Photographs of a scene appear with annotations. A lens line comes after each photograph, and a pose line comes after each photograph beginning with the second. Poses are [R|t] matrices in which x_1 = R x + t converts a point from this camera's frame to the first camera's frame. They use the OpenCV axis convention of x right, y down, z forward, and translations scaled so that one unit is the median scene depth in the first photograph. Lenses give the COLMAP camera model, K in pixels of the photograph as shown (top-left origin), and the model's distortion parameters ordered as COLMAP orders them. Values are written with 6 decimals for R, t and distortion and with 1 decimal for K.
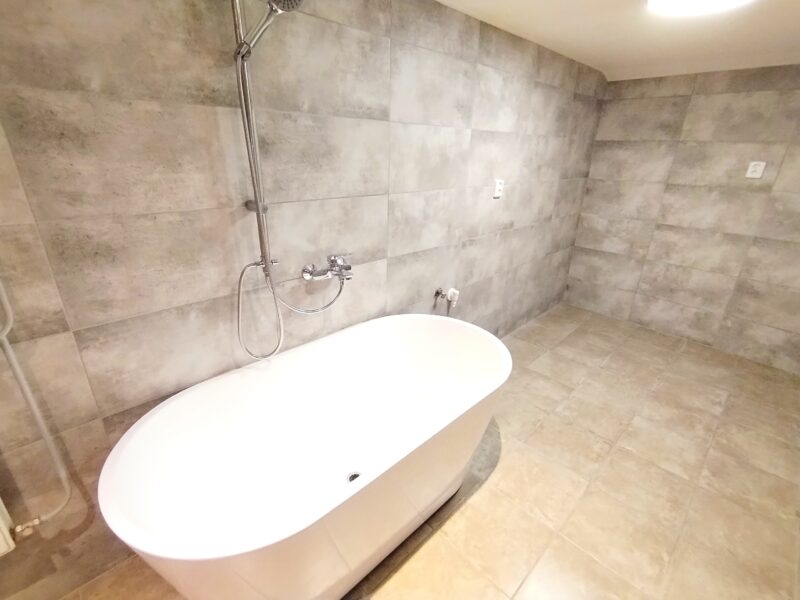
lens RADIAL K [[376.0, 0, 397.6], [0, 376.0, 298.2], [0, 0, 1]] dist [-0.001922, 0.000098]
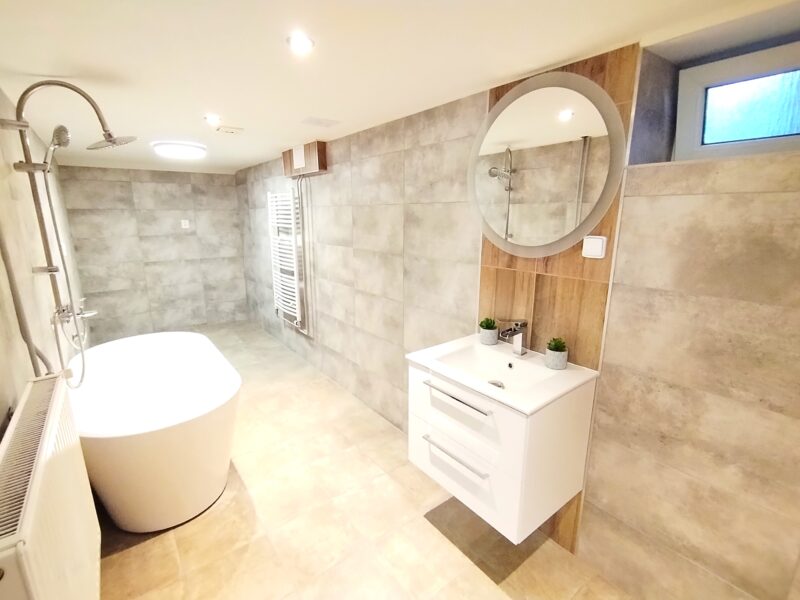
lens RADIAL K [[376.0, 0, 397.6], [0, 376.0, 298.2], [0, 0, 1]] dist [-0.001922, 0.000098]
pose [[0.115557, -0.243197, 0.963069, -0.684685], [0.372166, 0.909538, 0.185023, 0.027237], [-0.920945, 0.337041, 0.195613, -0.163227]]
